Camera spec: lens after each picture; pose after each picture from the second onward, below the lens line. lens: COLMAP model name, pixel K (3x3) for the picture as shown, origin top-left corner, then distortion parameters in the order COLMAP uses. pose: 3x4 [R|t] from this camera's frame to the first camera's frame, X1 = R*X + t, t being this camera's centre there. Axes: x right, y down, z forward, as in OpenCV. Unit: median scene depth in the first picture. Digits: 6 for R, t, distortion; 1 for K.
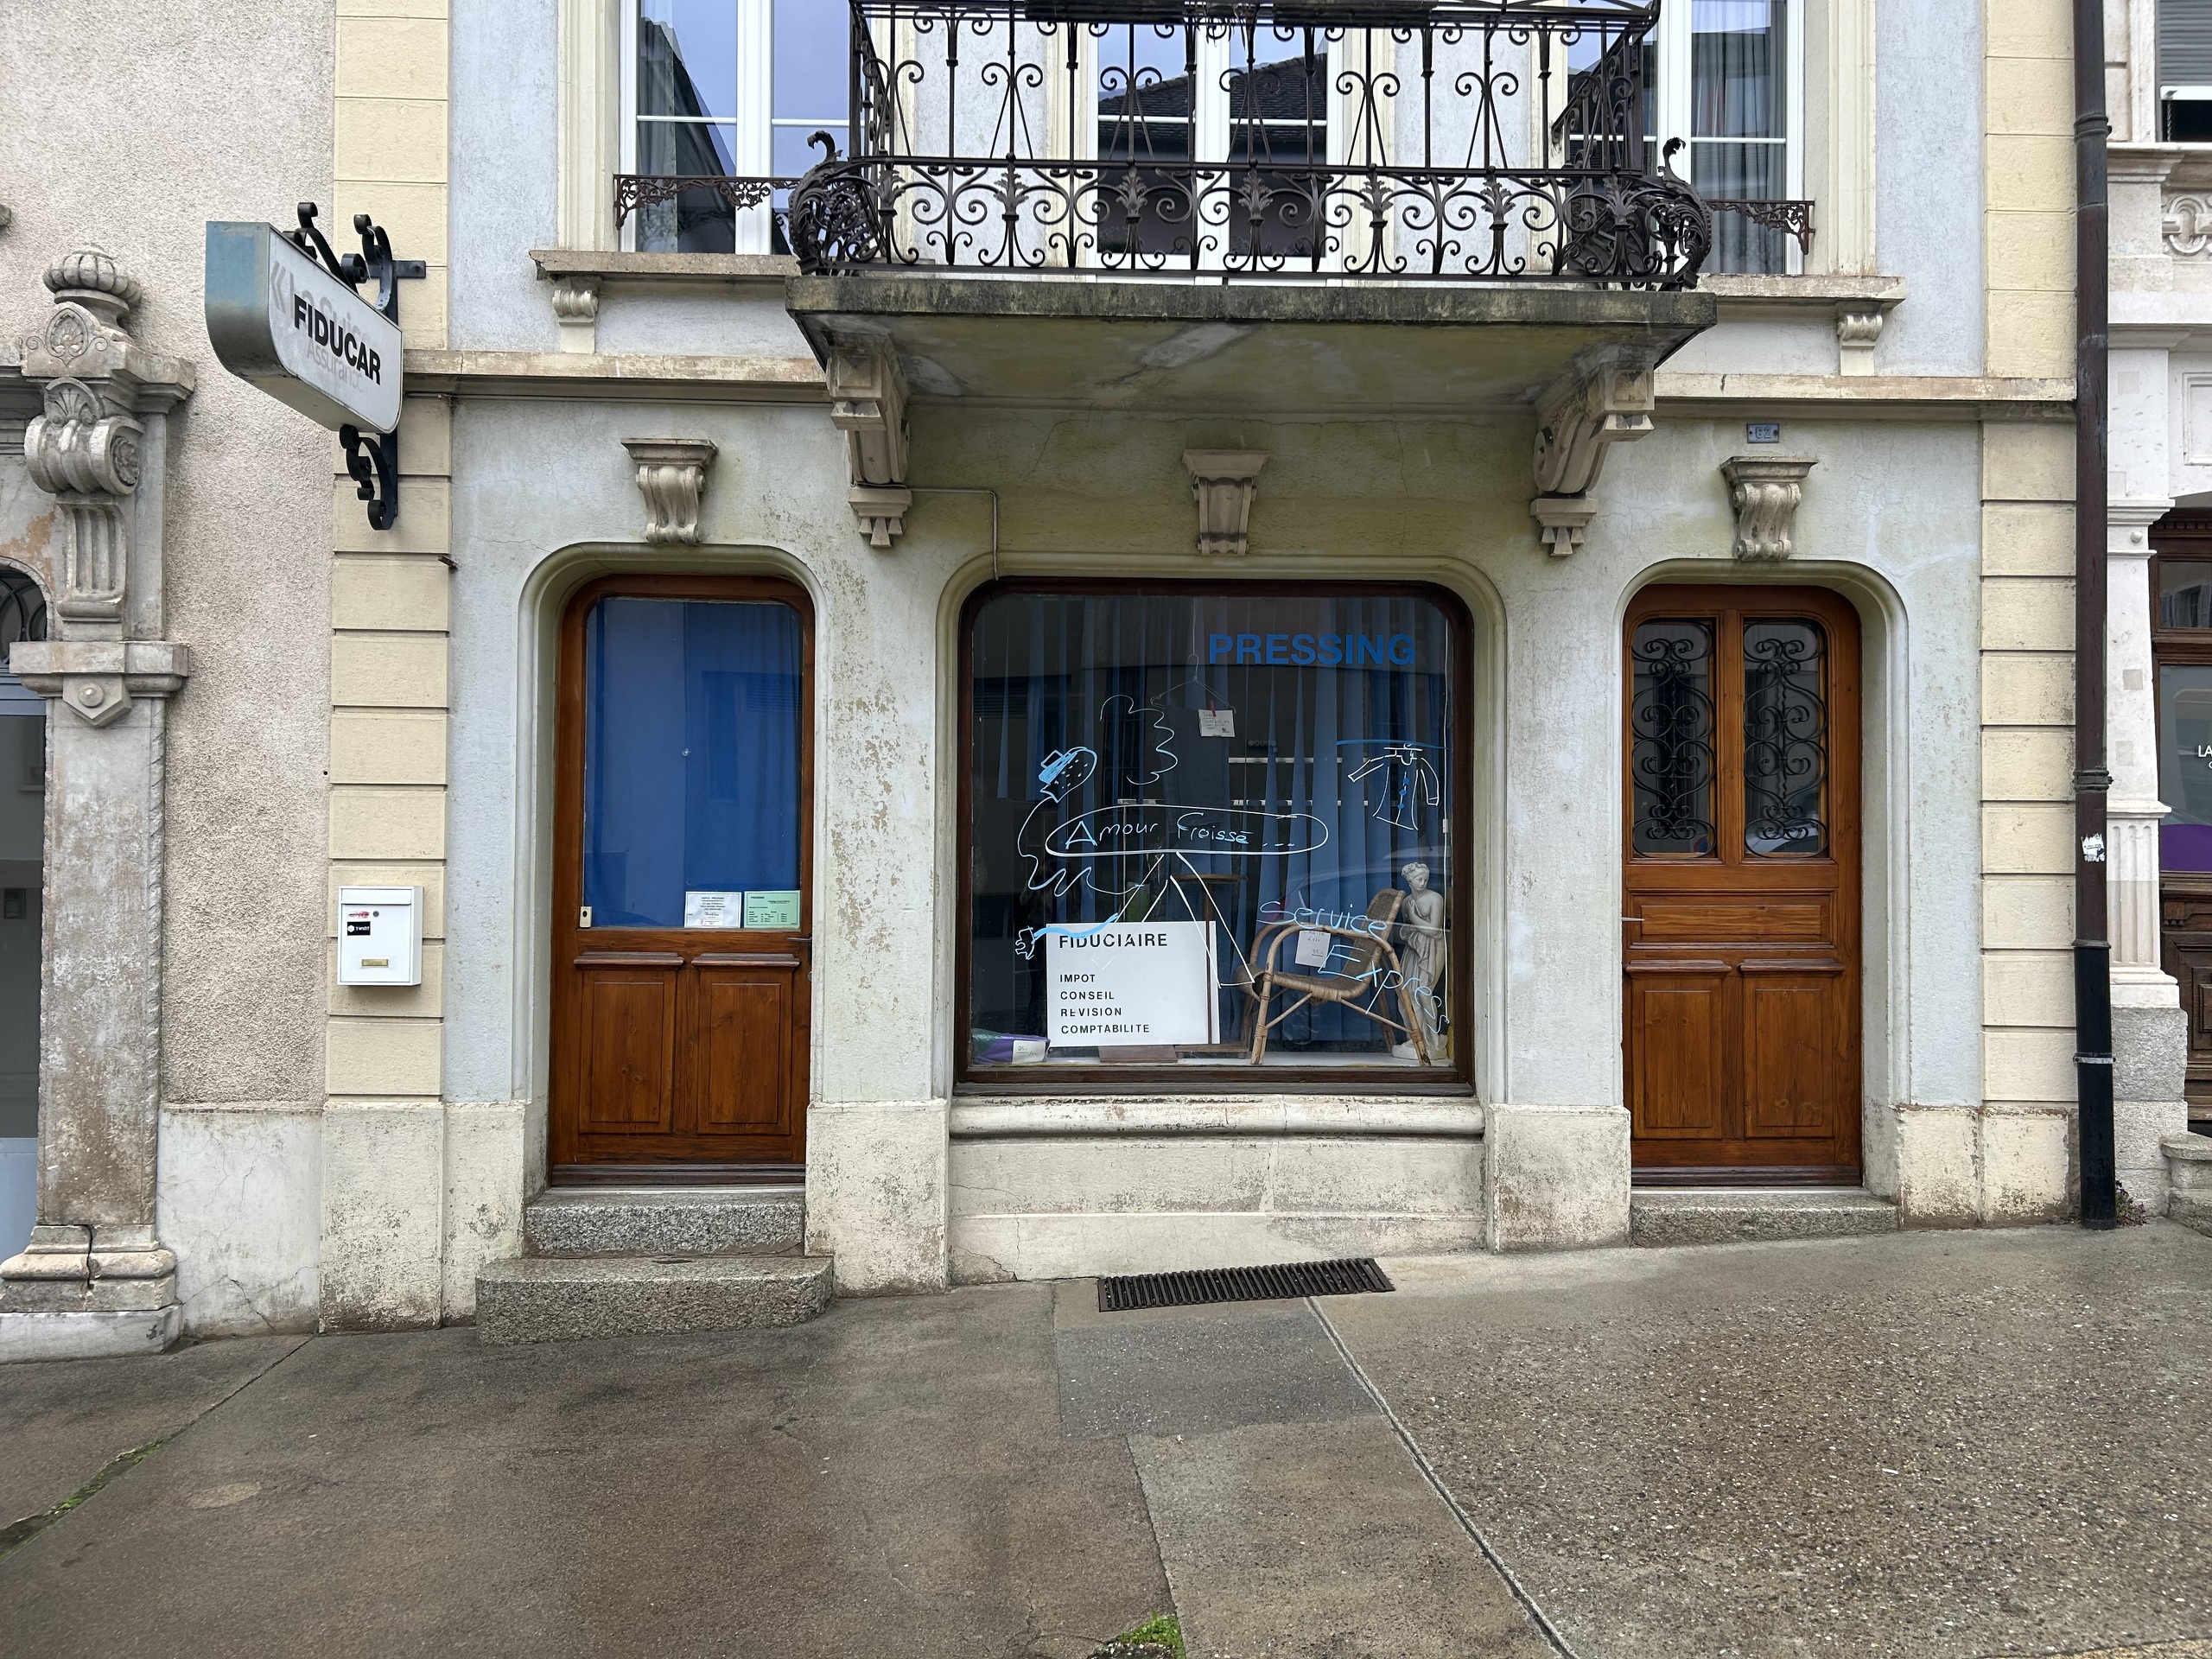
lens RADIAL K [[1772.0, 0, 1106.0], [0, 1772.0, 829.5], [0, 0, 1]] dist [0.081196, -0.109008]
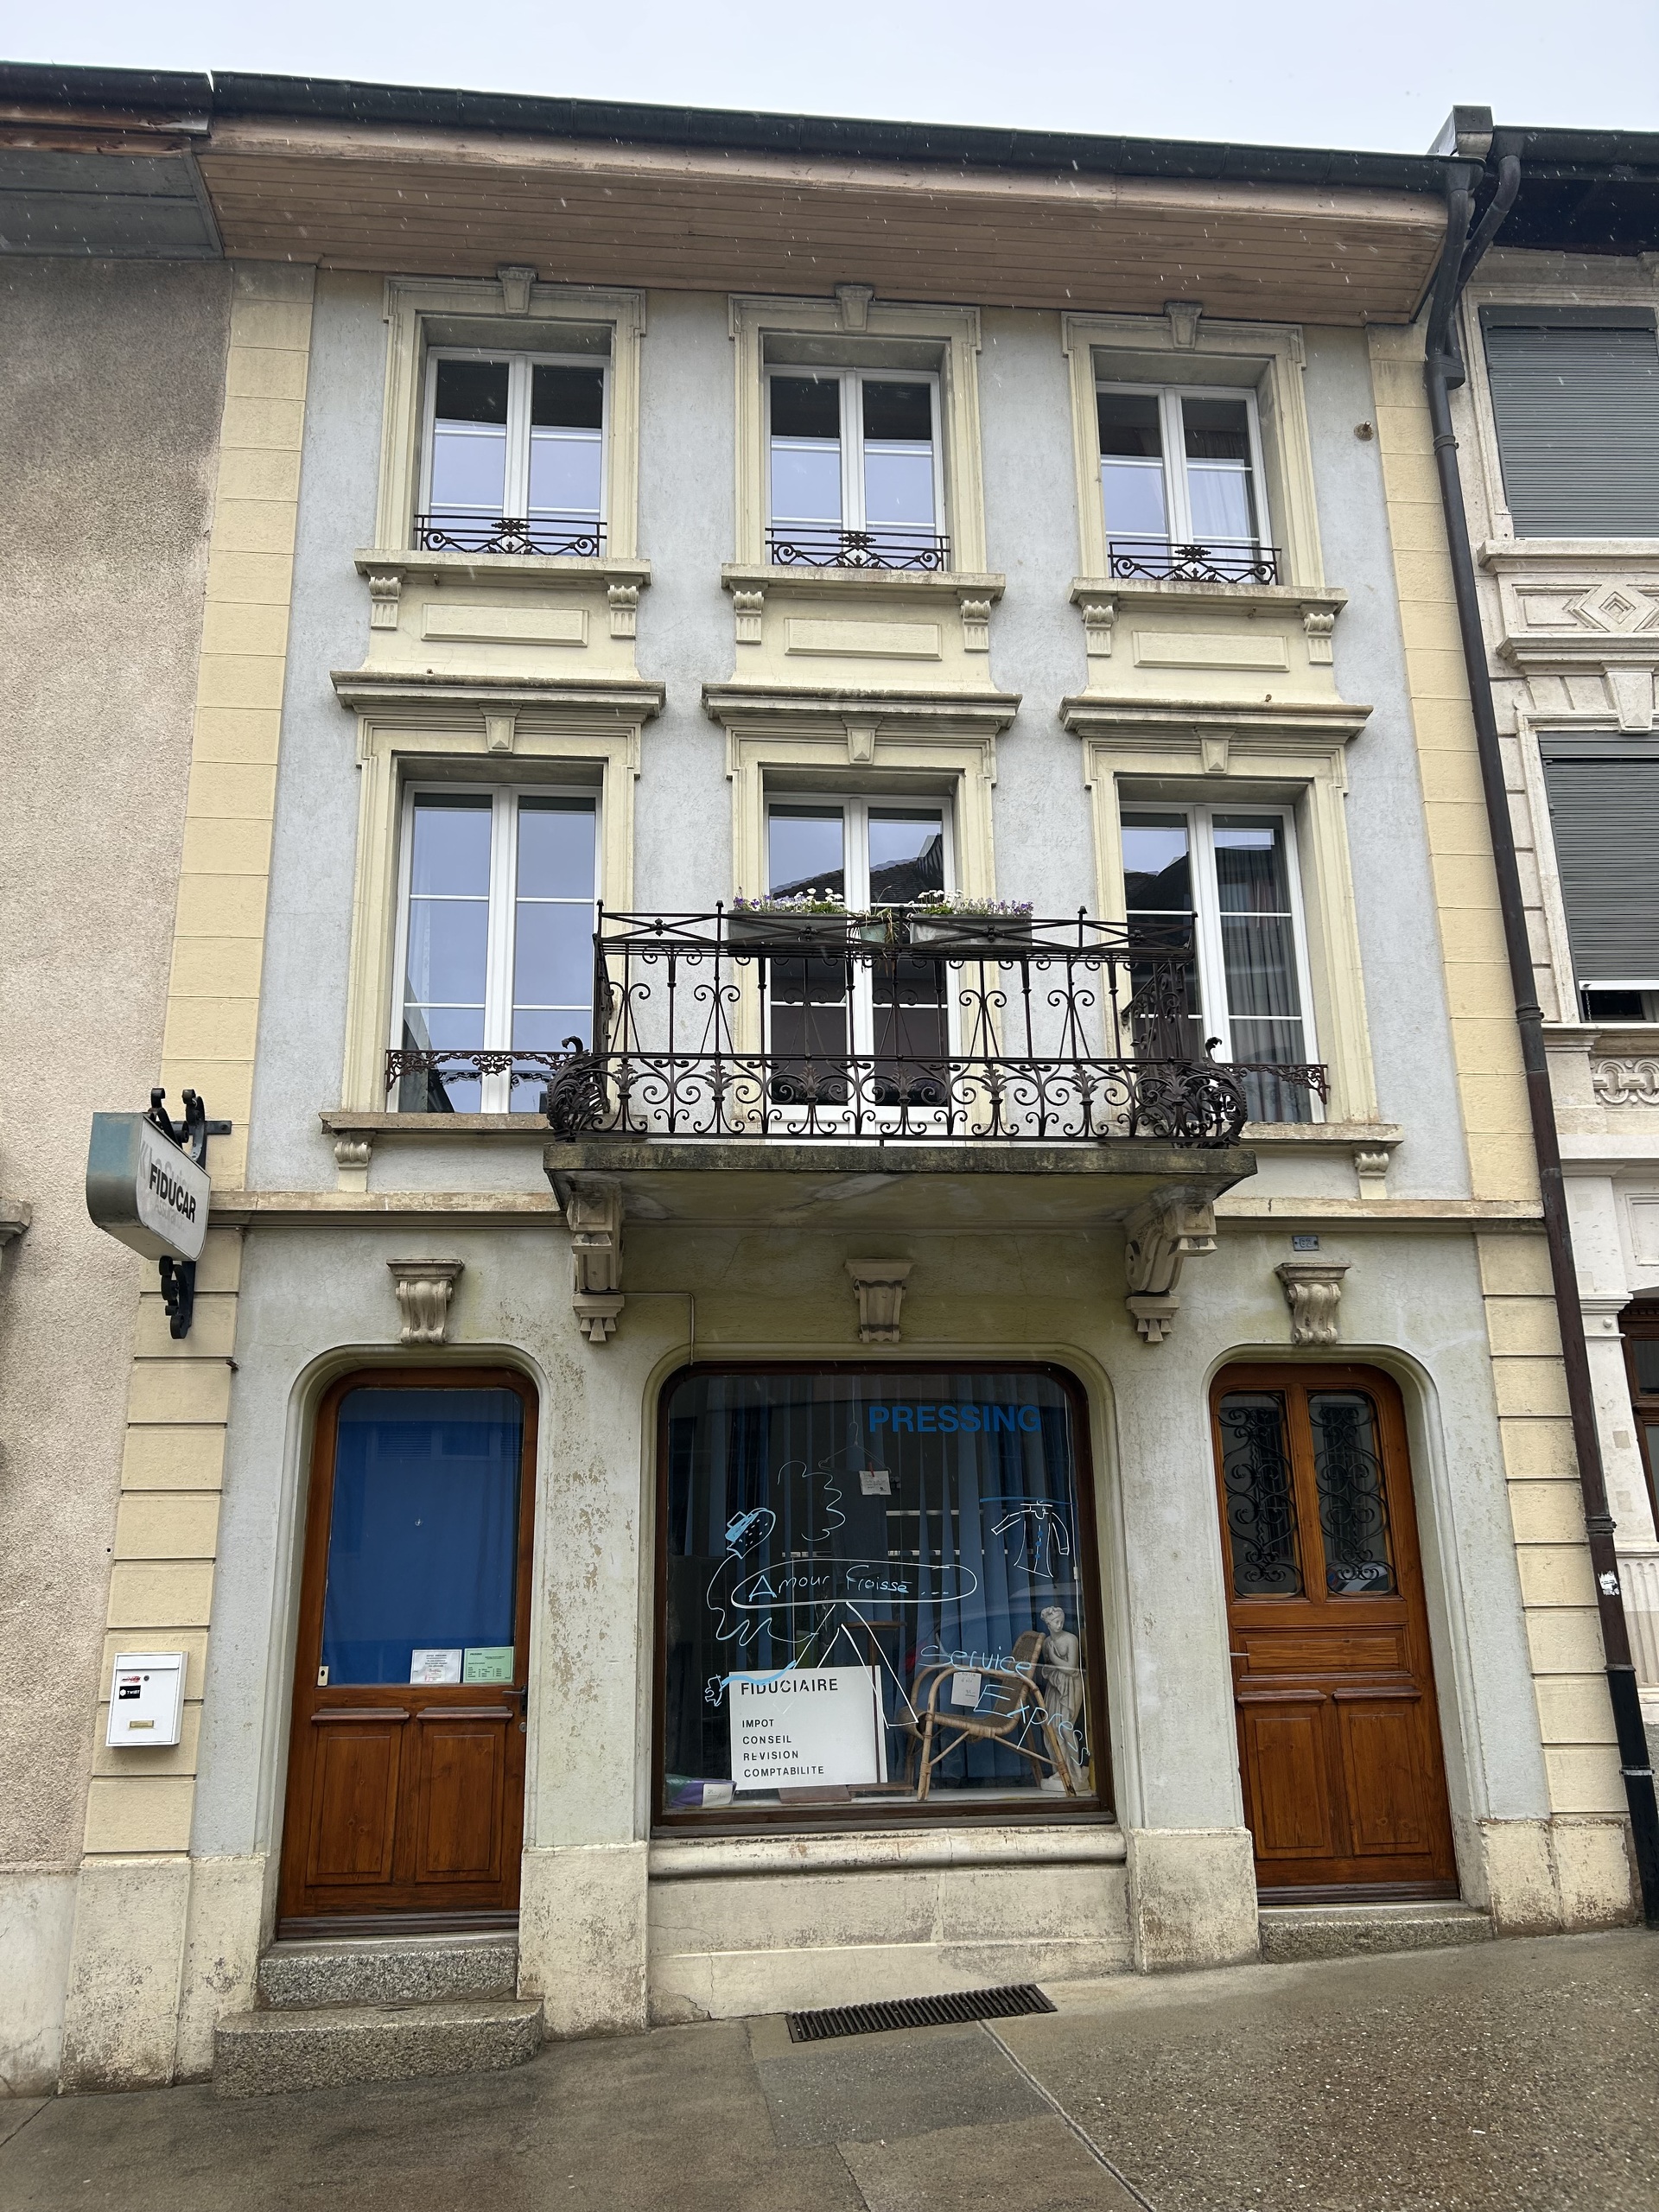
lens RADIAL K [[1702.8, 0, 829.5], [0, 1702.8, 1106.0], [0, 0, 1]] dist [0.034940, -0.030036]
pose [[0.998197, -0.006295, 0.059687, -0.037241], [0.021790, 0.964638, -0.262675, -0.007553], [-0.055923, 0.263502, 0.963037, -0.158862]]
